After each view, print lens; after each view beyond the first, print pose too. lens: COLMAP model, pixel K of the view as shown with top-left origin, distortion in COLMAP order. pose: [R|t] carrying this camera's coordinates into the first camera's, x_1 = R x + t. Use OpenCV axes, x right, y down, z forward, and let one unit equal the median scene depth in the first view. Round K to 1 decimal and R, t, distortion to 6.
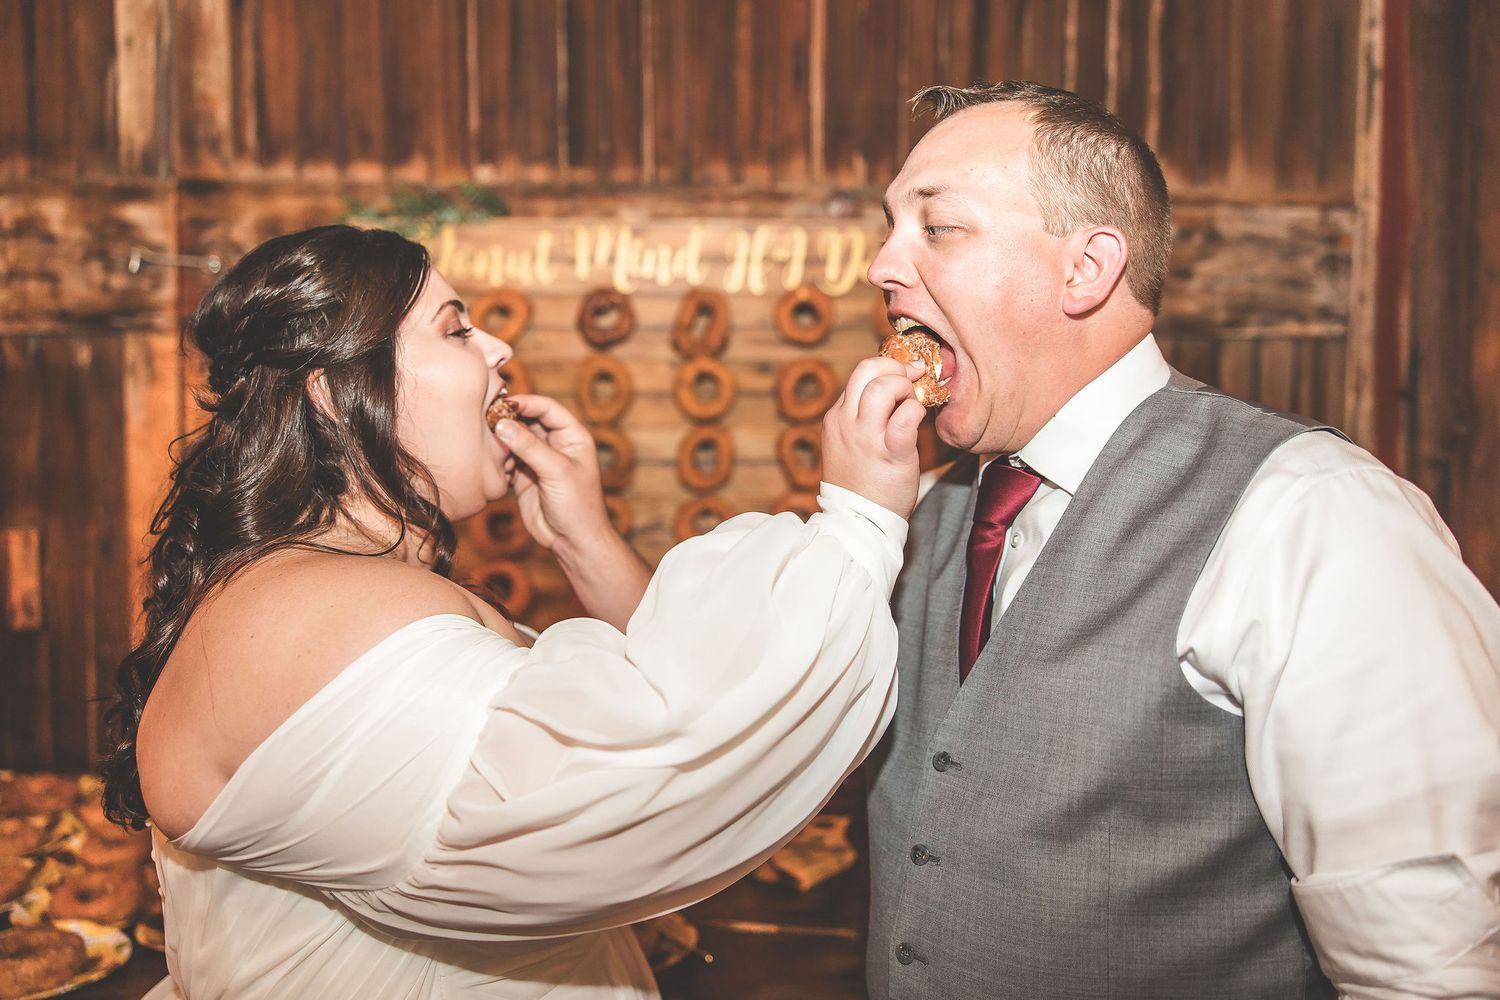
lens RADIAL K [[1145.8, 0, 750.0], [0, 1145.8, 500.0], [0, 0, 1]] dist [0.001820, -0.010486]
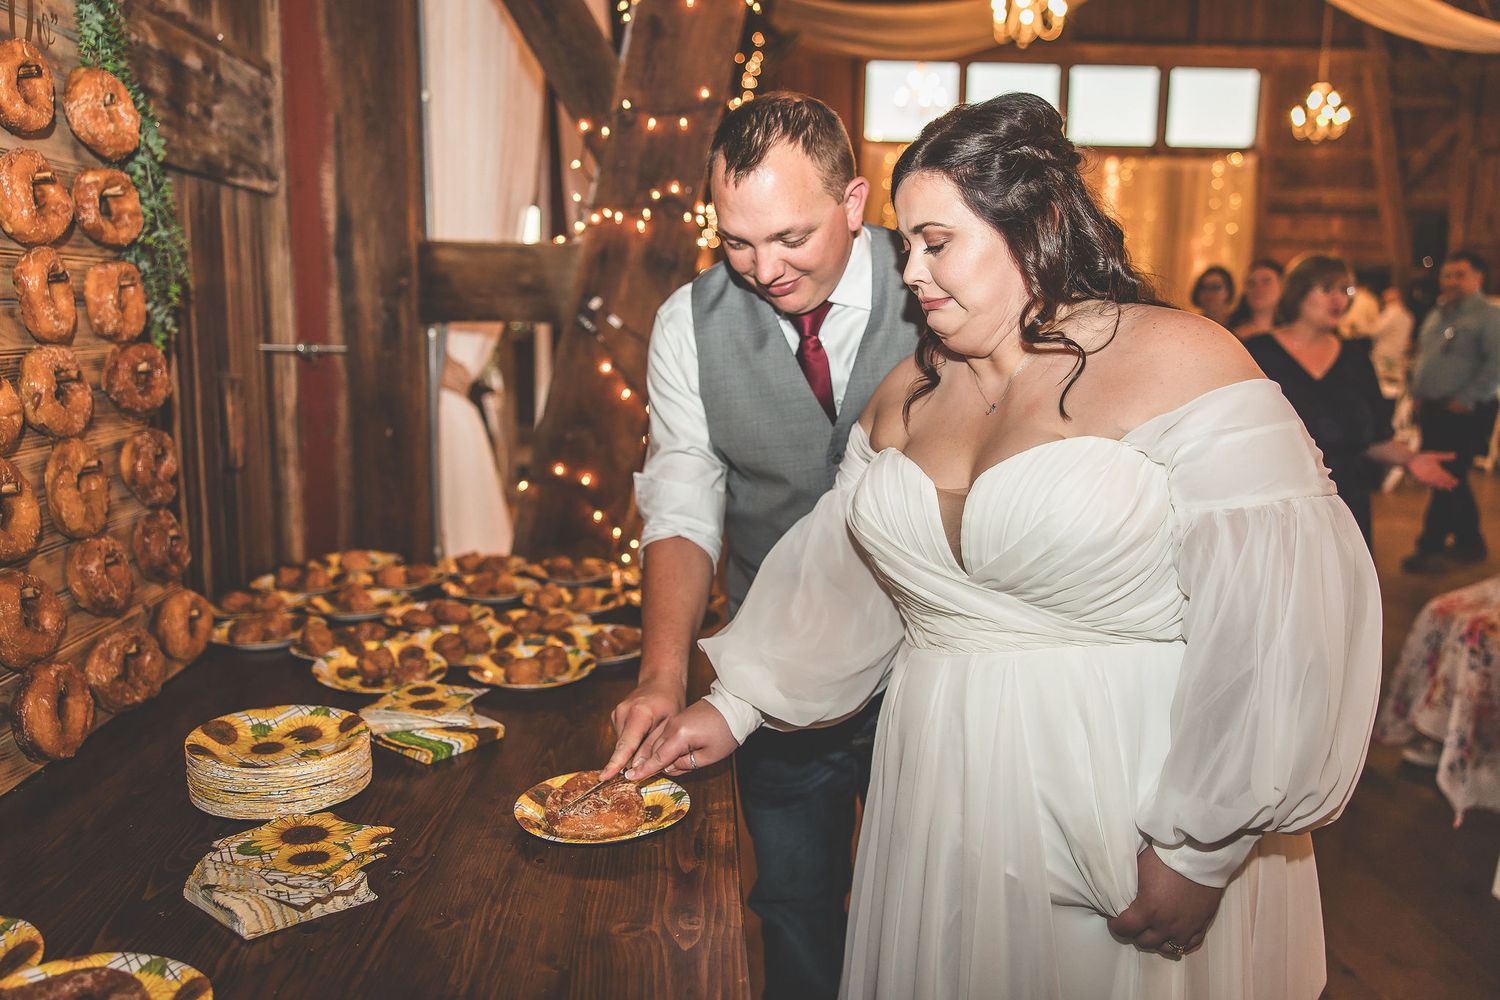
lens RADIAL K [[1145.8, 0, 750.0], [0, 1145.8, 500.0], [0, 0, 1]] dist [0.001820, -0.010486]
pose [[0.032939, -0.157264, 0.987007, -0.658285], [0.052602, 0.986447, 0.155419, -0.000212], [-0.998072, 0.046799, 0.040765, 0.556054]]
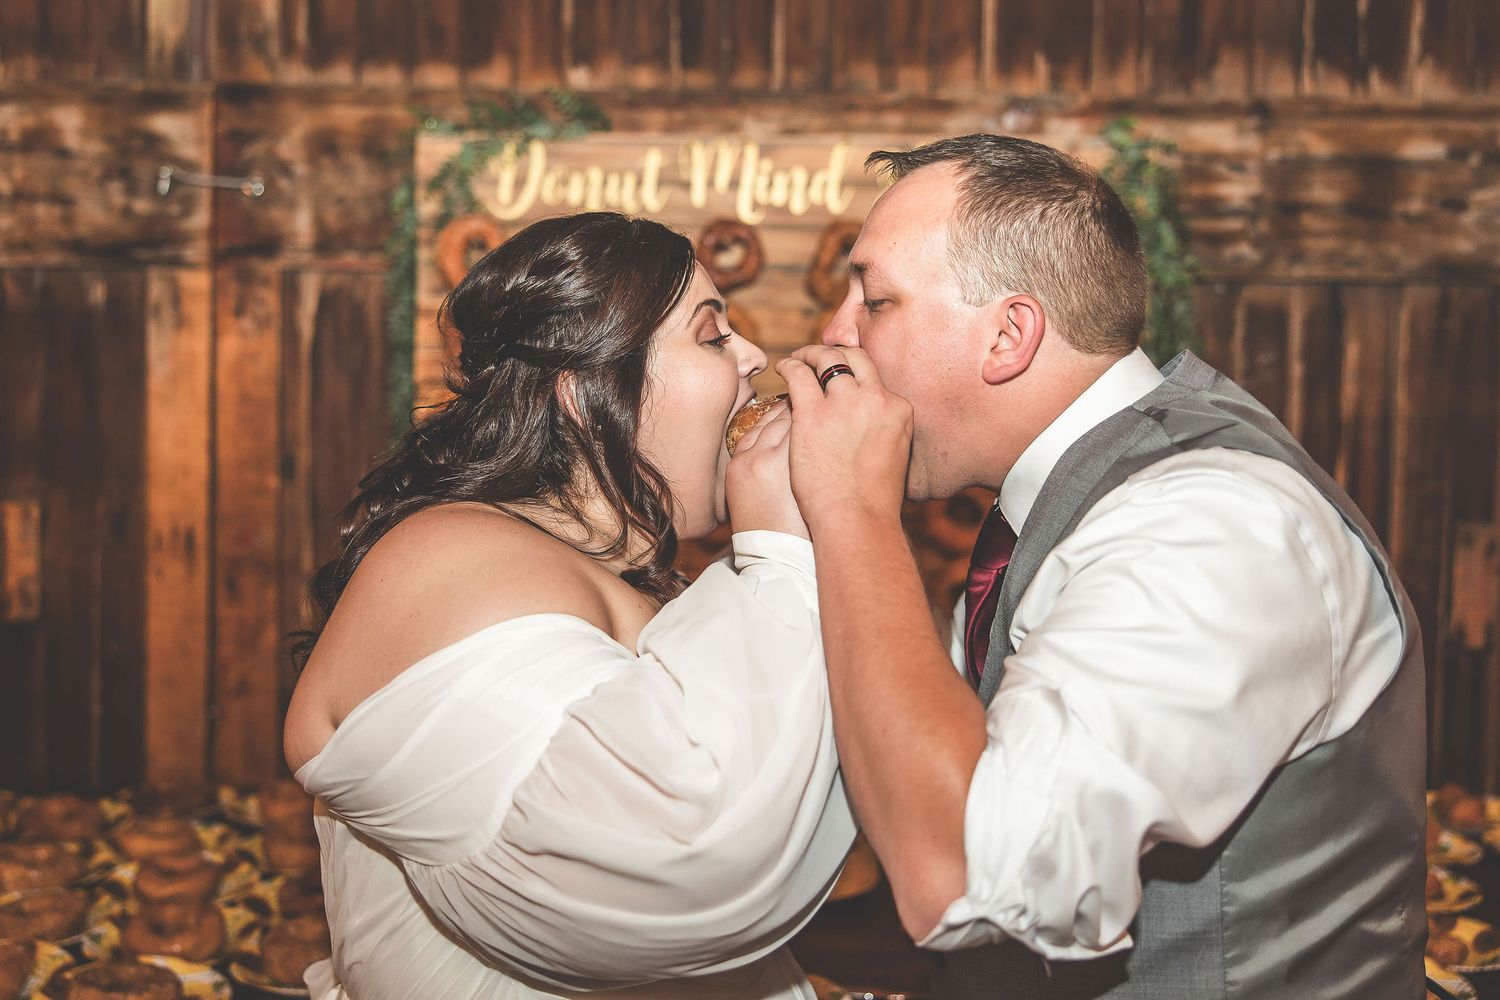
lens RADIAL K [[1527.5, 0, 752.7], [0, 1527.5, 438.0], [0, 0, 1]] dist [0.001518, 0.016223]
pose [[0.997874, 0.016643, -0.063007, -0.035551], [-0.017935, 0.999639, -0.019984, -0.007514], [0.062651, 0.021072, 0.997813, -0.078383]]
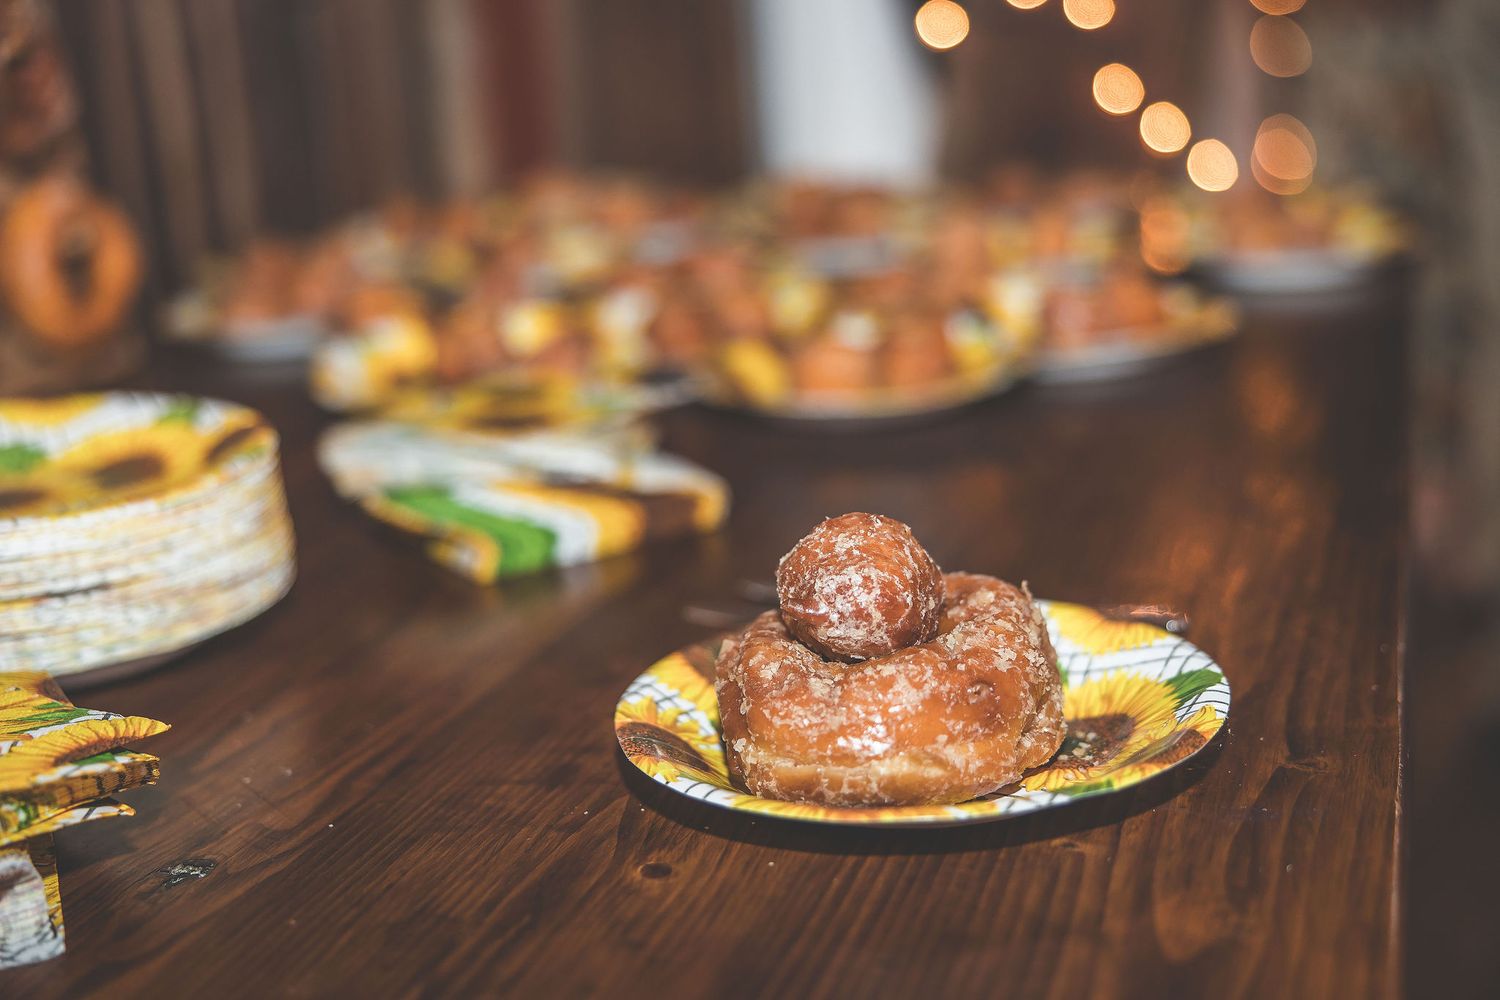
lens RADIAL K [[2129.7, 0, 750.0], [0, 2129.7, 500.0], [0, 0, 1]] dist [0.005958, 0.027121]
pose [[0.371215, -0.268407, 0.888908, -0.374972], [0.128472, 0.962950, 0.237113, 0.140008], [-0.919616, 0.026180, 0.391944, 0.563486]]
